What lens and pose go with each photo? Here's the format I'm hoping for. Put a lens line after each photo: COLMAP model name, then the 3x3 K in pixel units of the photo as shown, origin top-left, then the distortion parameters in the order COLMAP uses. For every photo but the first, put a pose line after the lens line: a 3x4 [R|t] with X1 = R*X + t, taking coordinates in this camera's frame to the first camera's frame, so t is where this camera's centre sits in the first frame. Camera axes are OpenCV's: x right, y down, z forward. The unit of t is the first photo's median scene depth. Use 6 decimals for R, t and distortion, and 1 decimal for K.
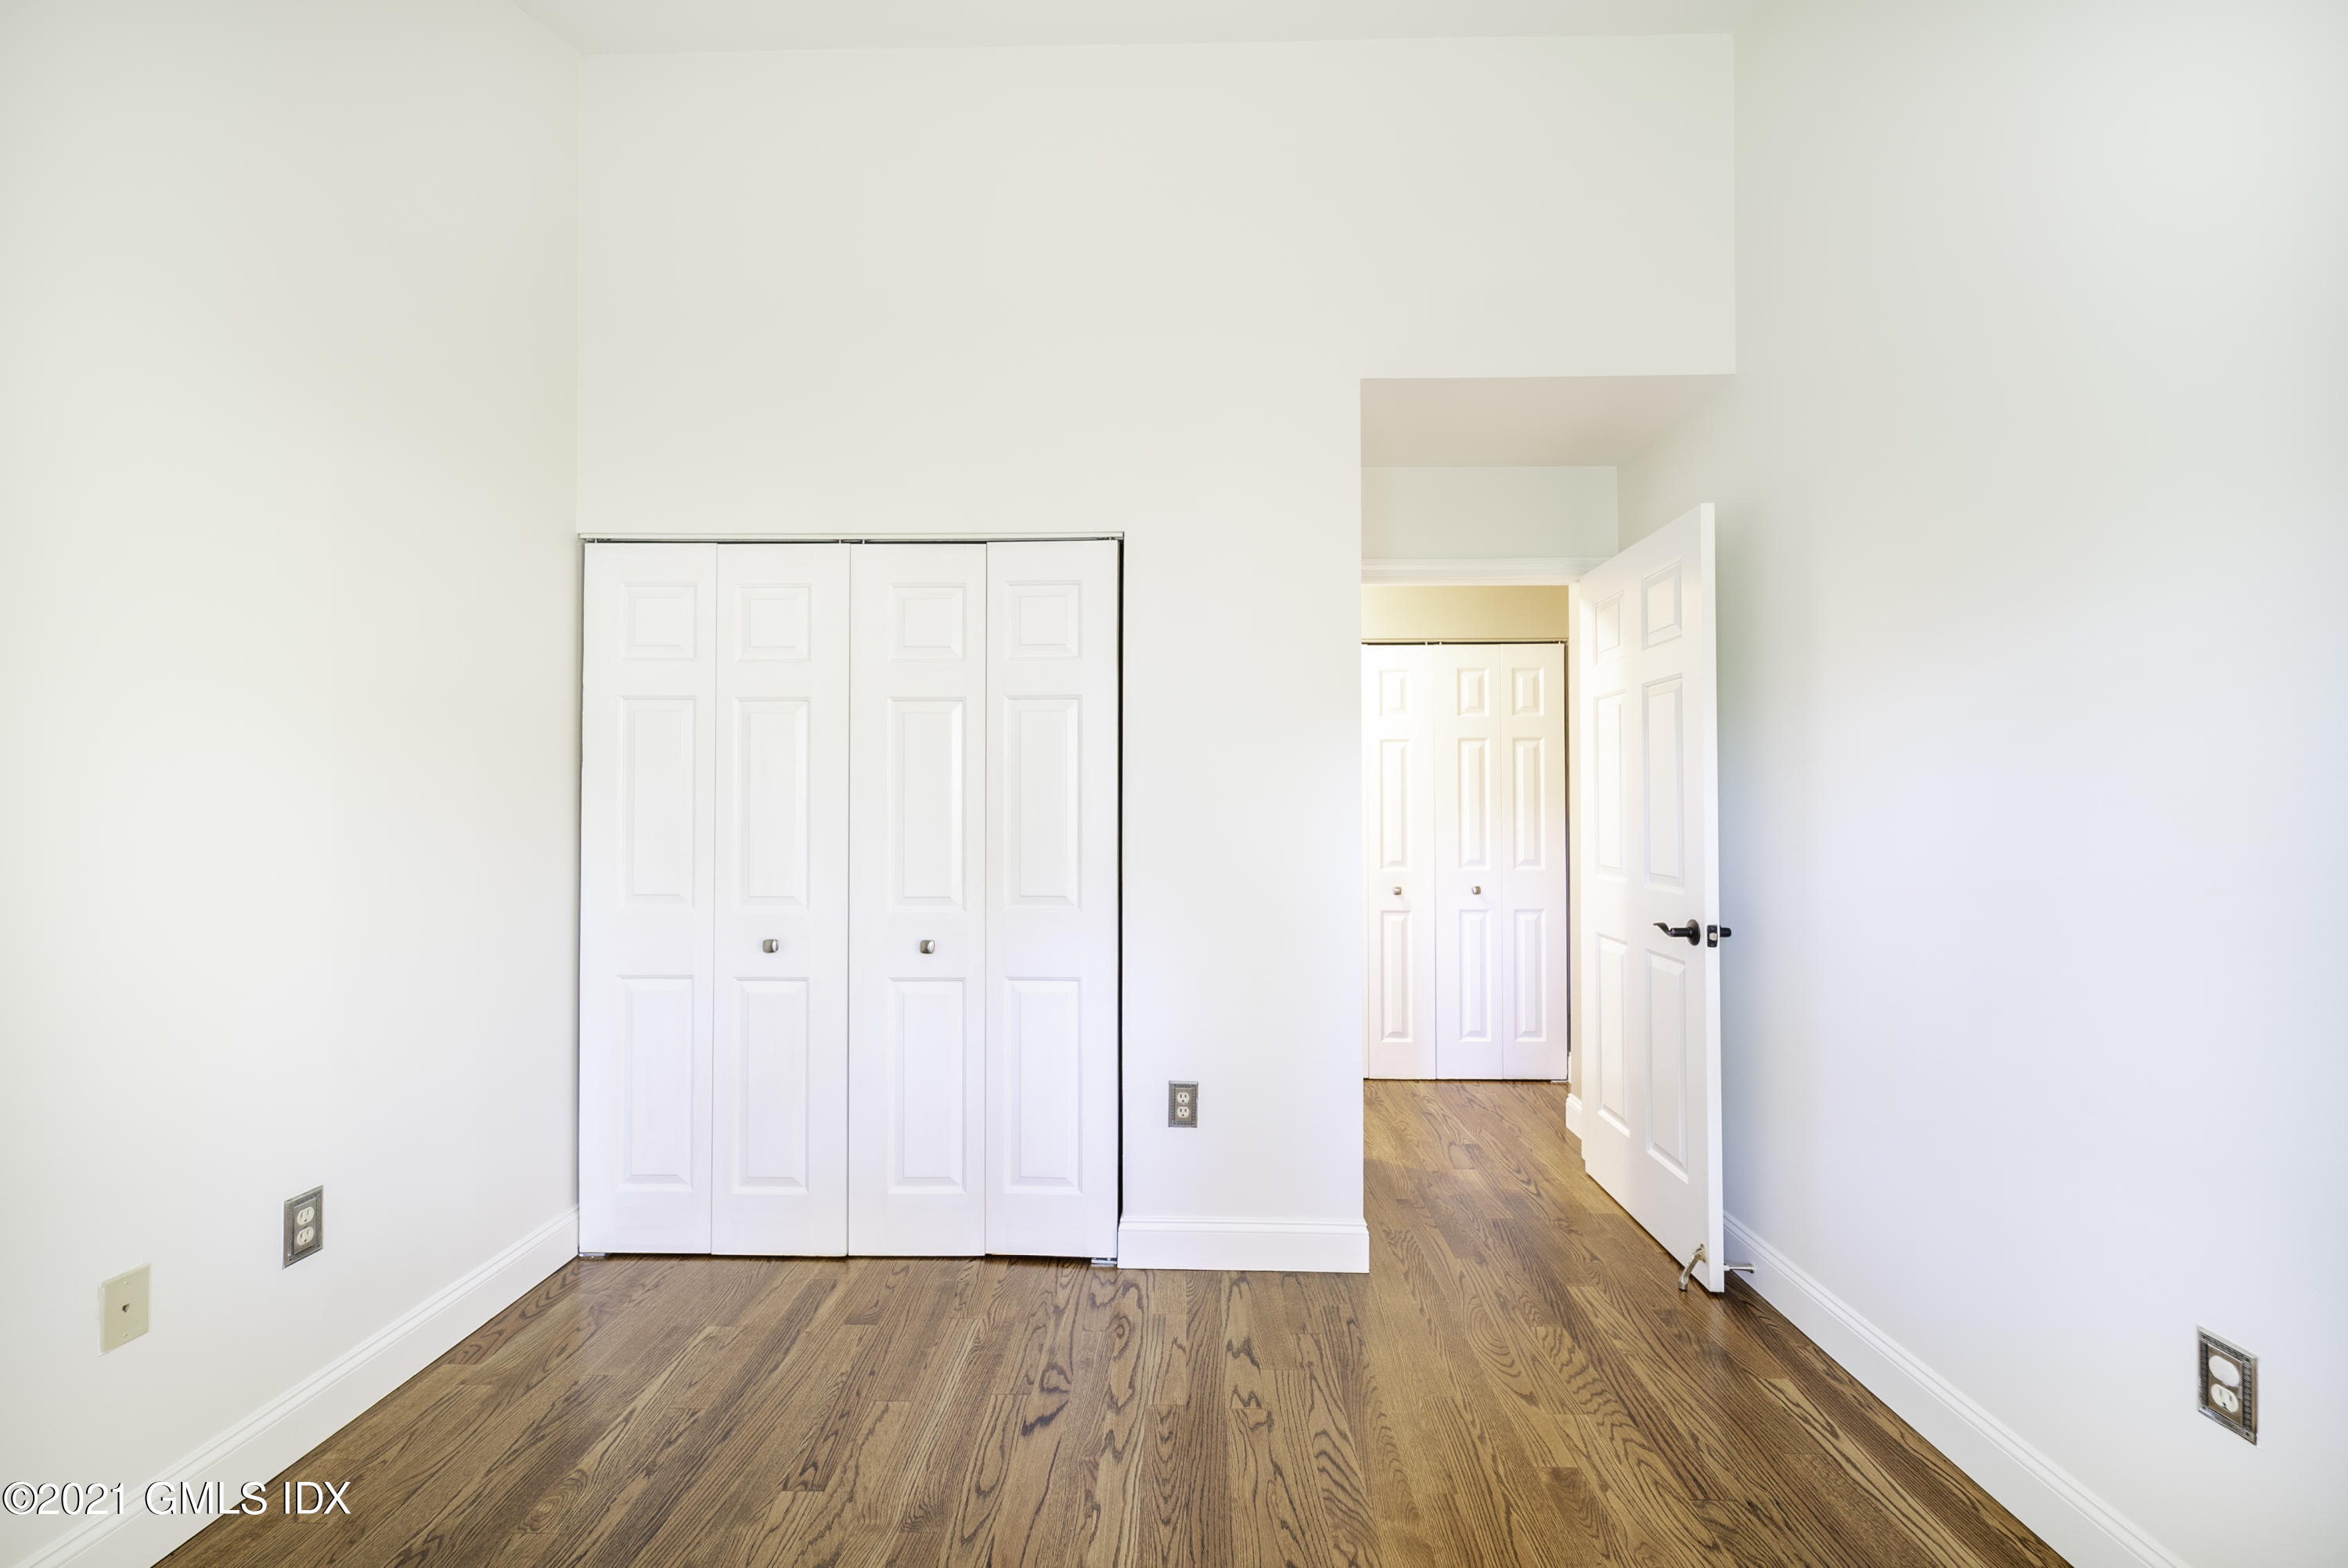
lens RADIAL K [[940.7, 0, 1175.5], [0, 940.7, 793.4], [0, 0, 1]] dist [-0.000563, -0.002323]
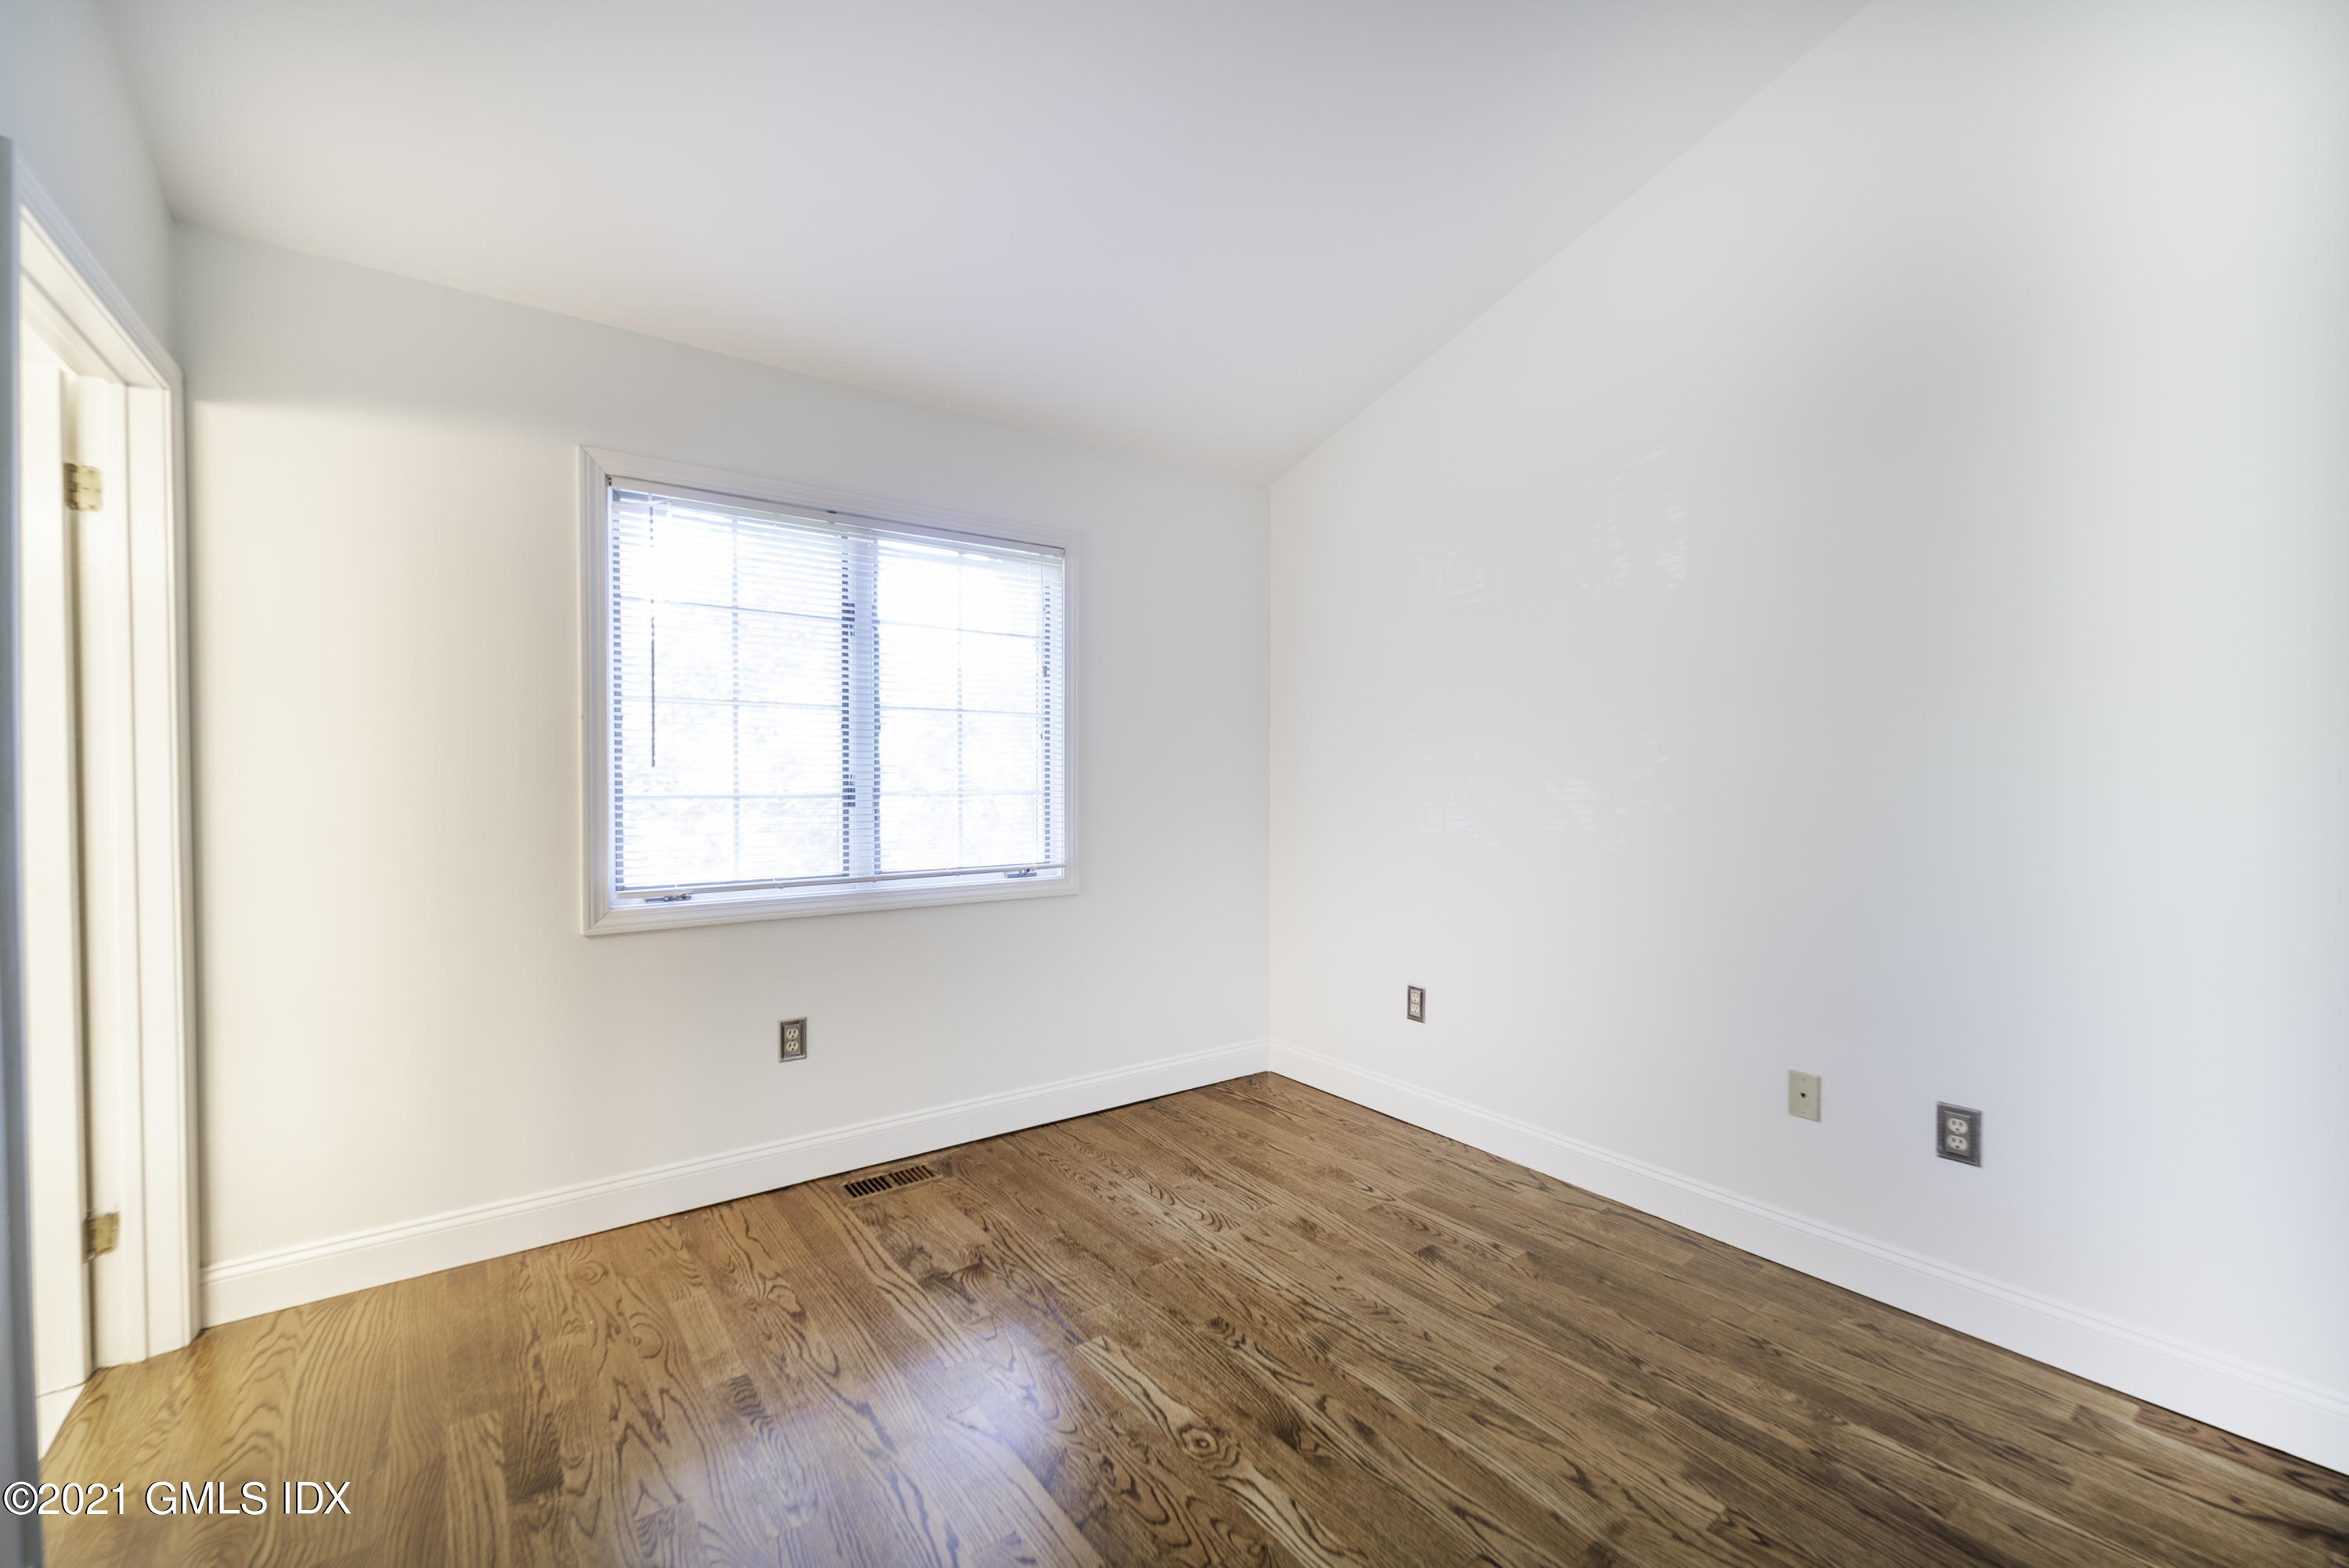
lens RADIAL K [[941.1, 0, 1176.0], [0, 941.1, 793.4], [0, 0, 1]] dist [-0.000563, -0.002323]
pose [[-0.787513, 0.011395, -0.616192, 0.545376], [0.005905, 0.999923, 0.010943, 0.021822], [0.616269, 0.004979, -0.787520, 1.322001]]
